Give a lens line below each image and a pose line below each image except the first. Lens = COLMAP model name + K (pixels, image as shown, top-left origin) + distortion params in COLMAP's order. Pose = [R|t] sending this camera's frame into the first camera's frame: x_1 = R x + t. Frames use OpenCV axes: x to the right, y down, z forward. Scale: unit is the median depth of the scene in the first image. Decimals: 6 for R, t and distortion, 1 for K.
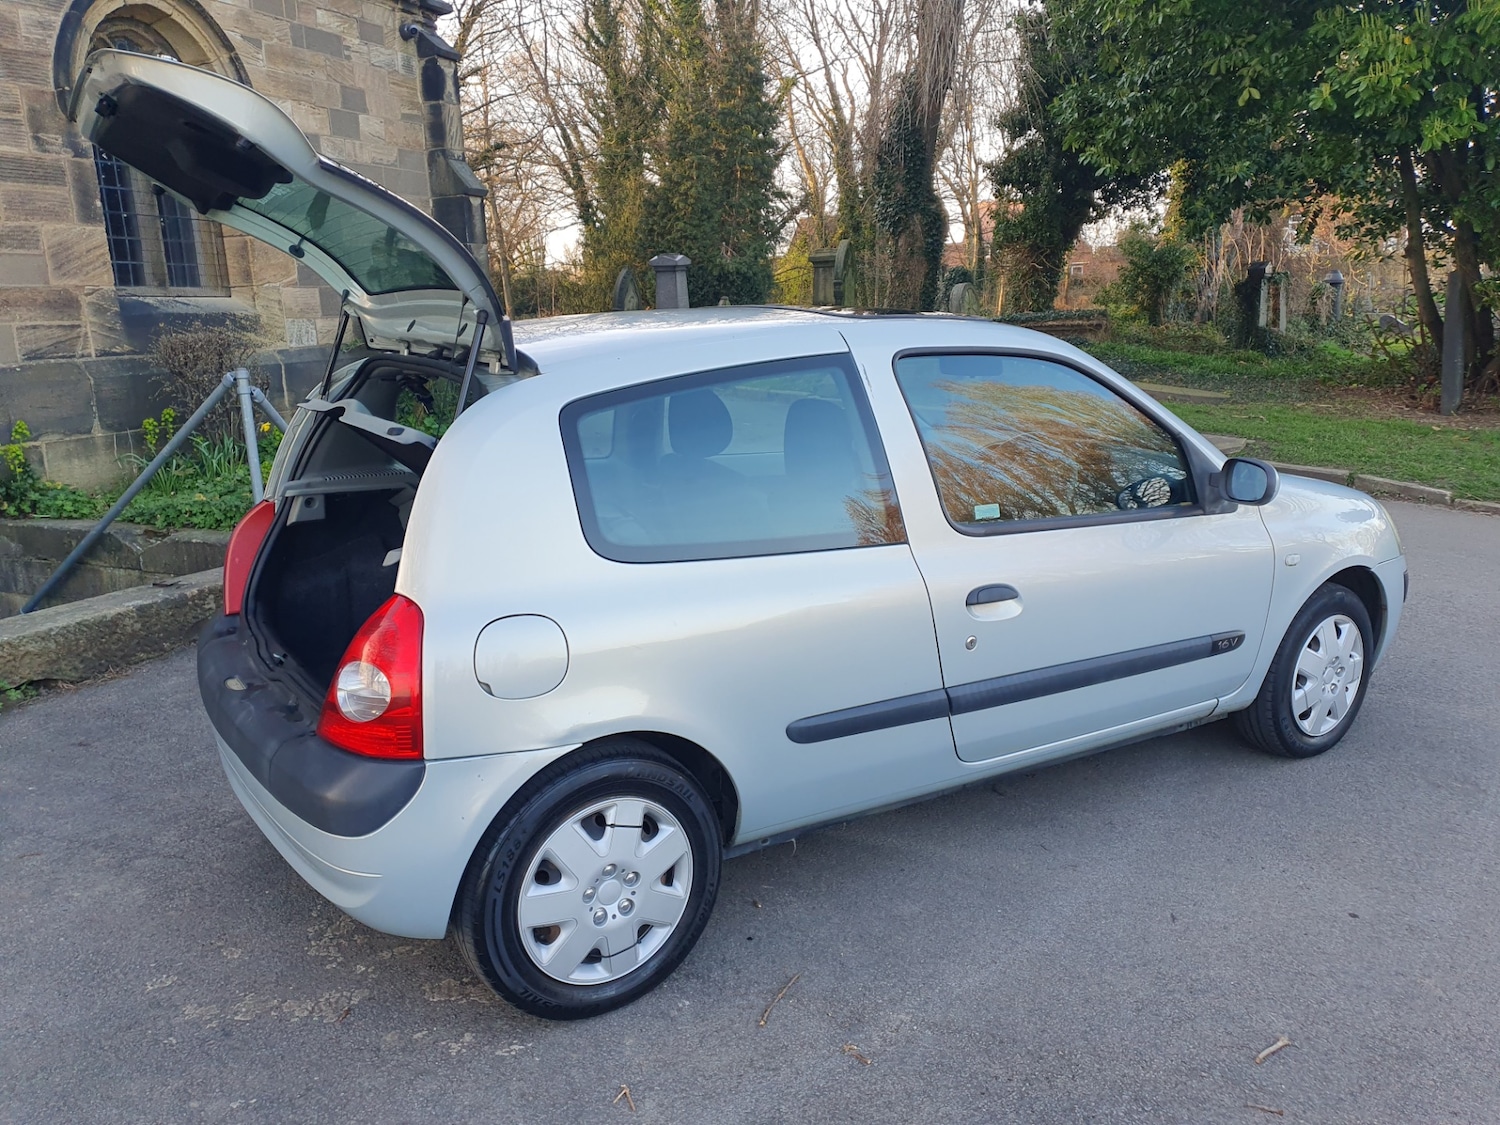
lens RADIAL K [[1172.6, 0, 758.4], [0, 1172.6, 550.9], [0, 0, 1]] dist [0.004060, 0.004469]
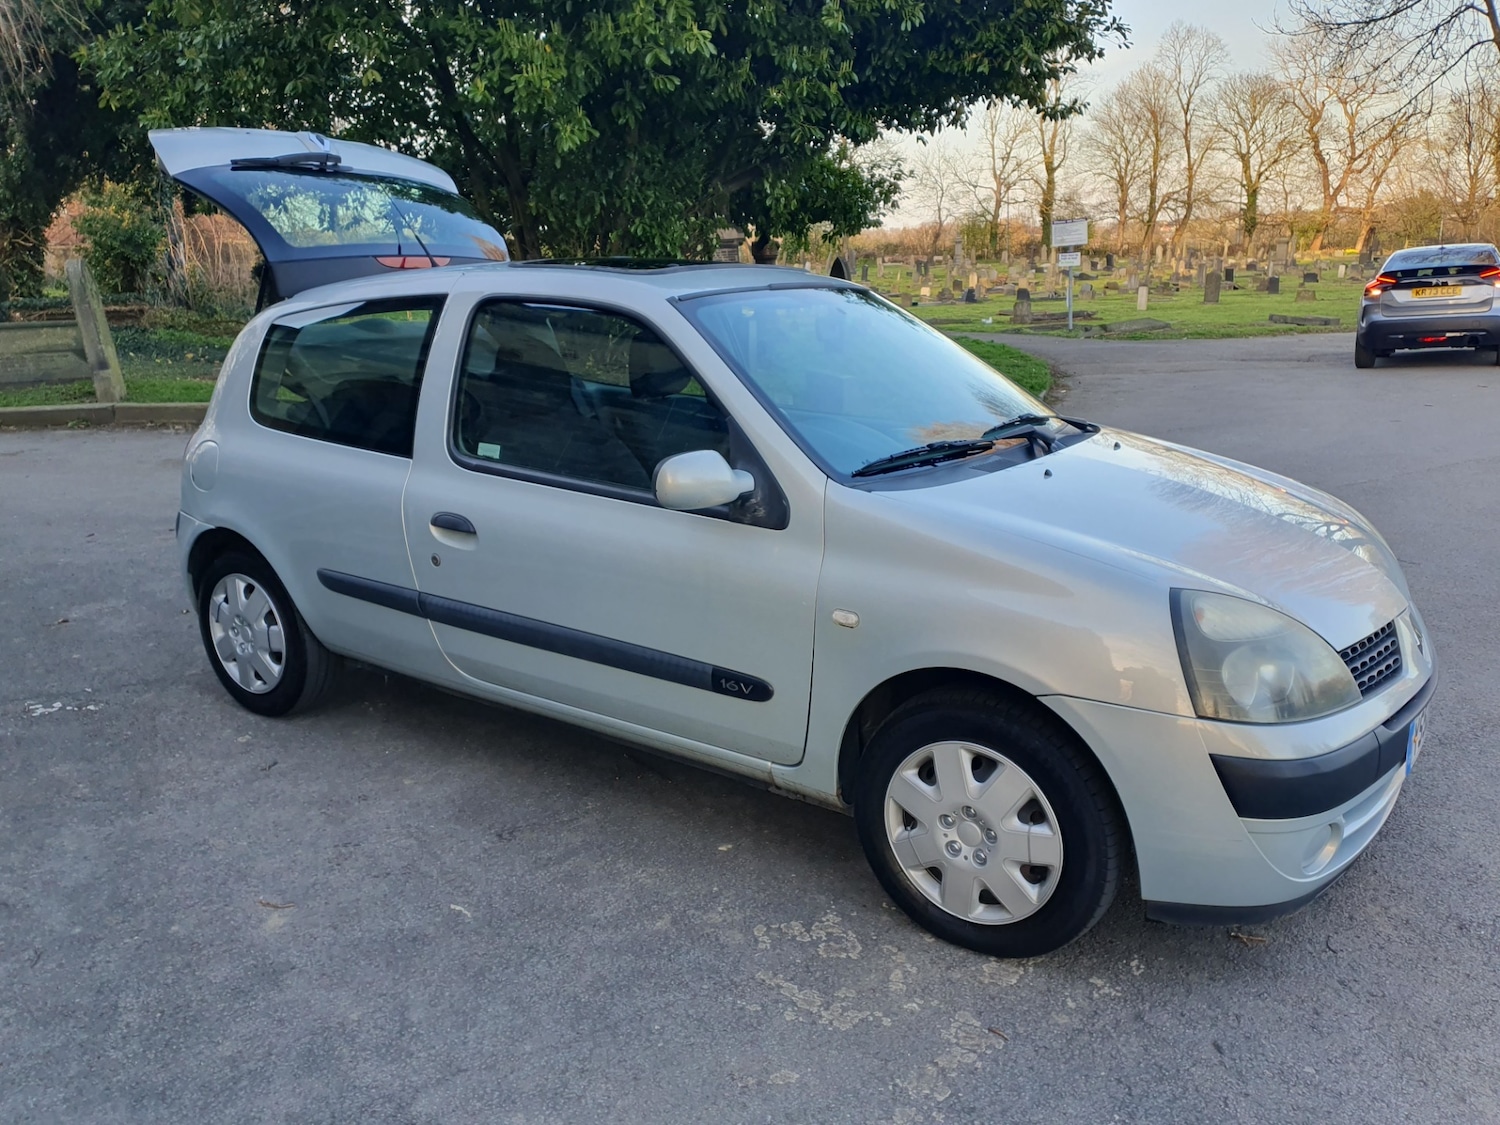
lens RADIAL K [[1172.6, 0, 767.0], [0, 1172.6, 566.3], [0, 0, 1]] dist [0.004060, 0.004469]
pose [[0.621317, -0.187714, 0.760742, -0.350812], [0.171020, 0.979960, 0.102130, -0.025413], [-0.764668, 0.066647, 0.640969, 0.173778]]
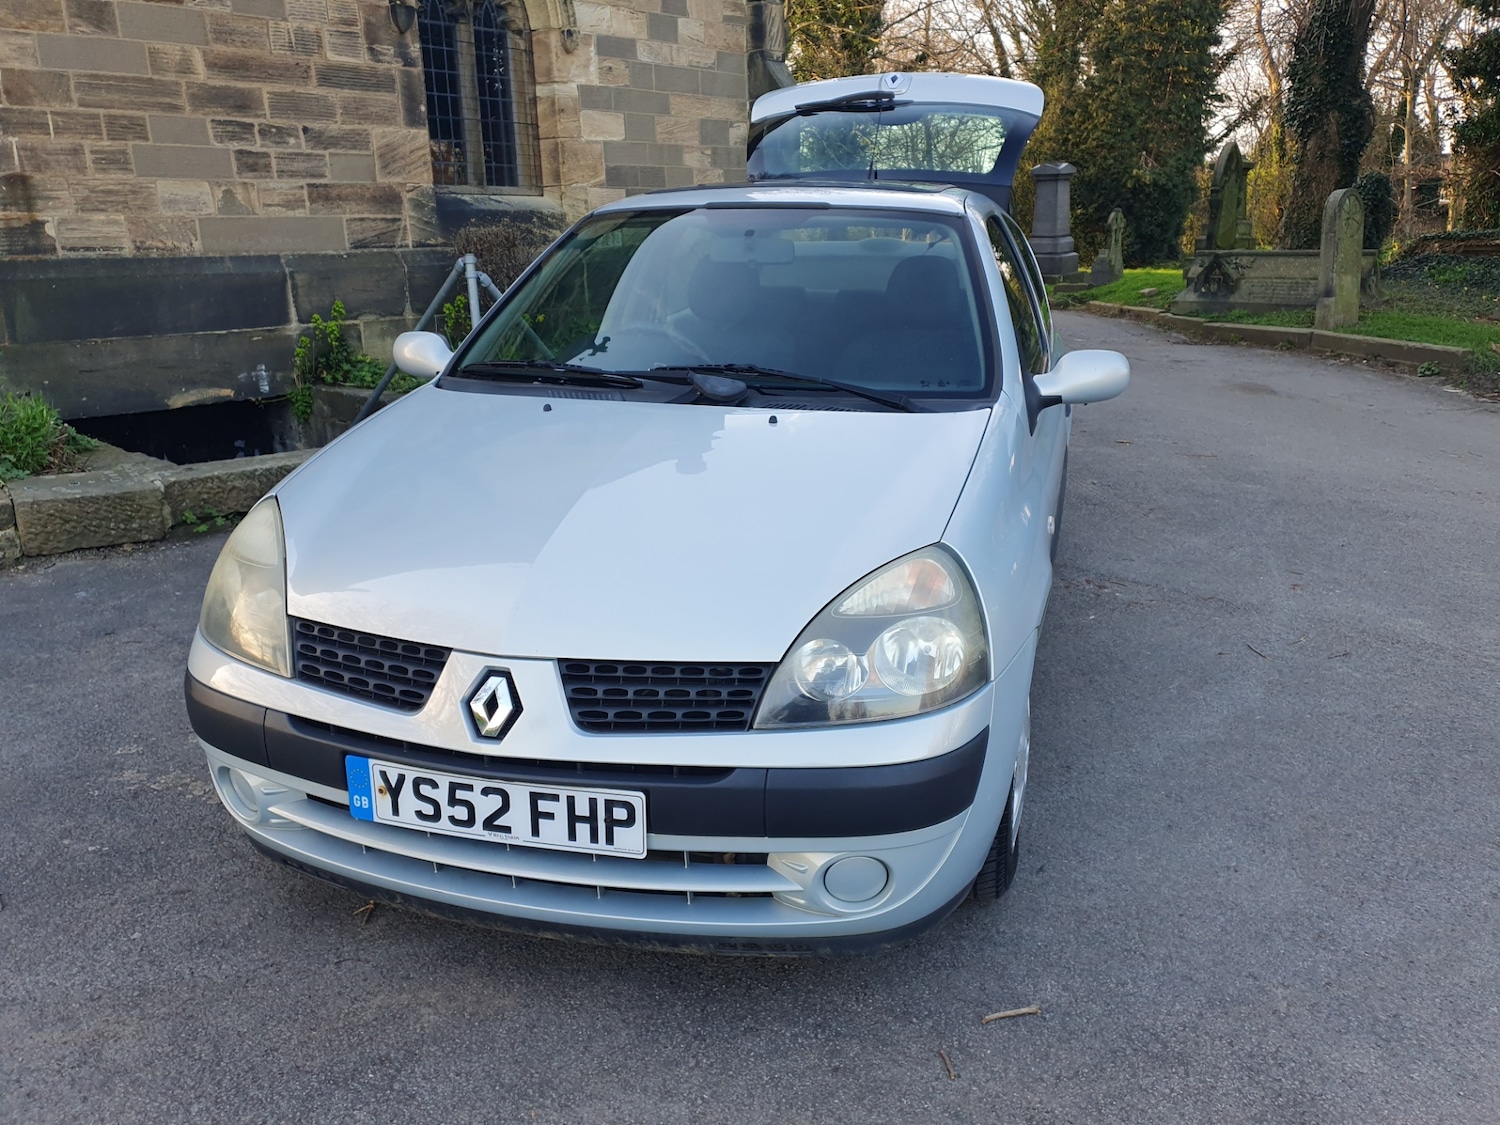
lens RADIAL K [[1172.6, 0, 759.8], [0, 1172.6, 561.1], [0, 0, 1]] dist [0.004060, 0.004469]
pose [[0.936811, 0.106808, -0.333131, 0.159069], [-0.082005, 0.992767, 0.087691, 0.007587], [0.340087, -0.054831, 0.938794, 0.039479]]
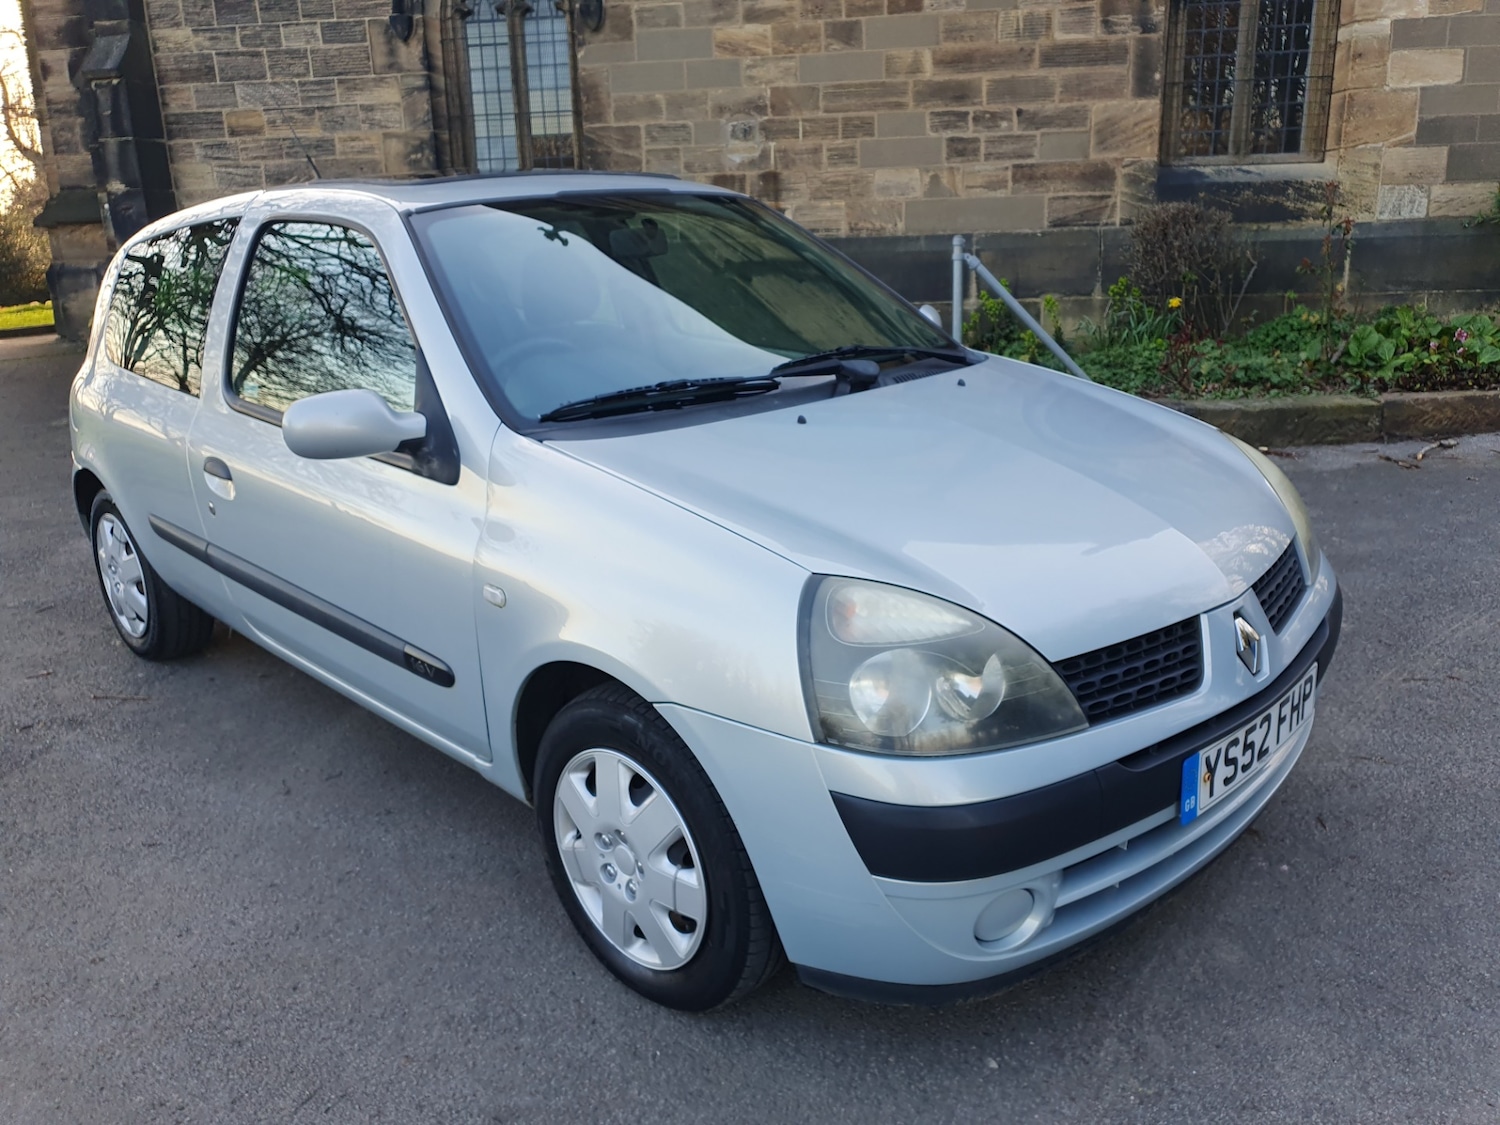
lens RADIAL K [[1172.6, 0, 769.1], [0, 1172.6, 564.4], [0, 0, 1]] dist [0.004060, 0.004469]
pose [[0.225879, 0.286370, -0.931113, 0.472153], [-0.177646, 0.951897, 0.249668, -0.082039], [0.957821, 0.109014, 0.265886, 0.444616]]
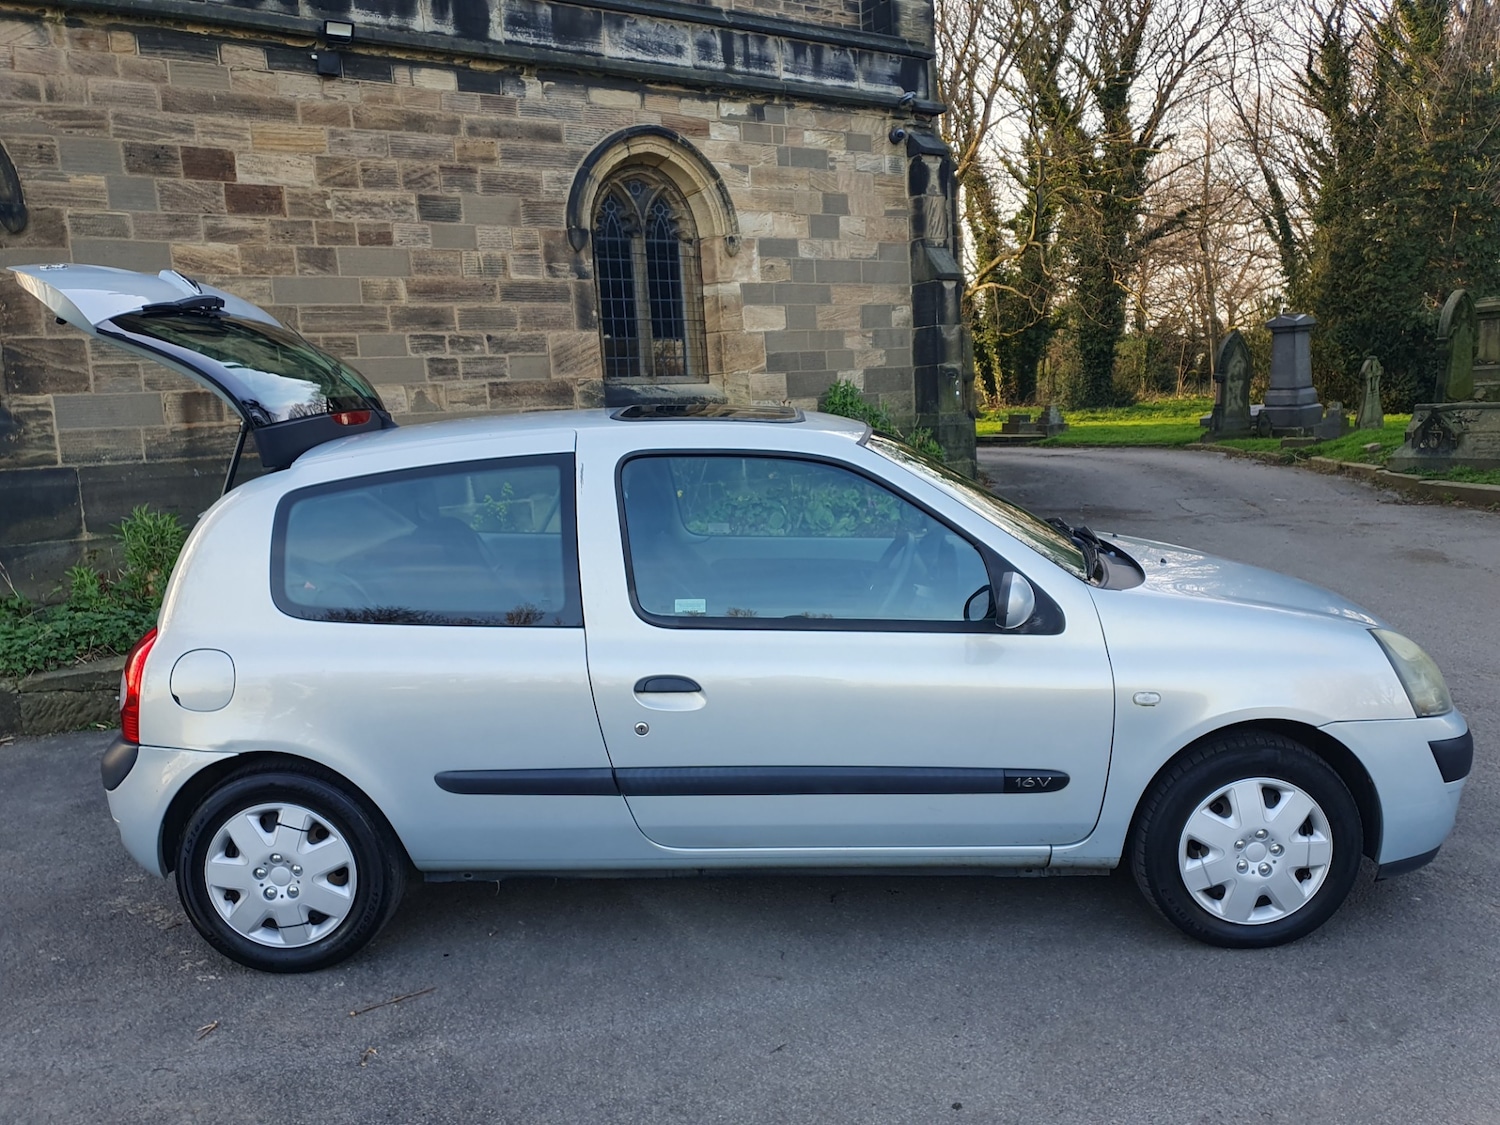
lens RADIAL K [[1172.6, 0, 764.6], [0, 1172.6, 561.7], [0, 0, 1]] dist [0.004060, 0.004469]
pose [[0.831294, 0.064412, -0.552088, 0.312871], [-0.089097, 0.995861, -0.017968, -0.022947], [0.548645, 0.064125, 0.833592, 0.065199]]
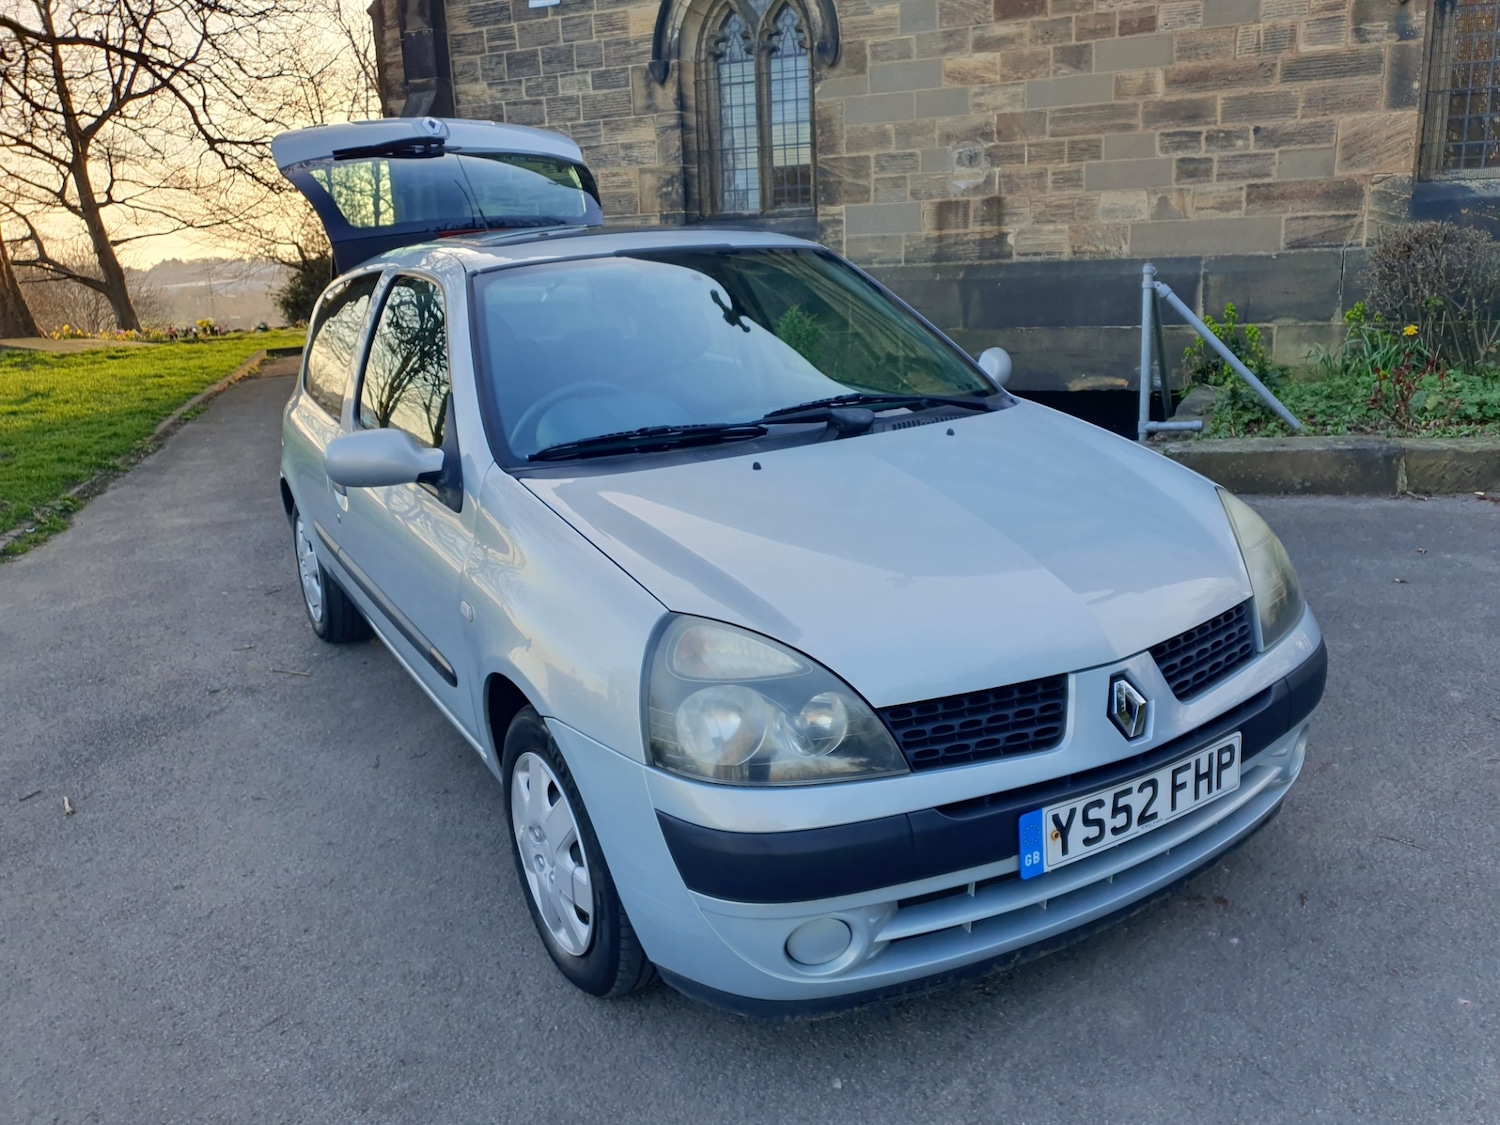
lens RADIAL K [[1172.6, 0, 780.0], [0, 1172.6, 550.0], [0, 0, 1]] dist [0.004060, 0.004469]
pose [[-0.021947, 0.272183, -0.961995, 0.503193], [-0.164832, 0.948074, 0.272005, -0.111319], [0.986078, 0.164537, 0.024057, 0.530883]]
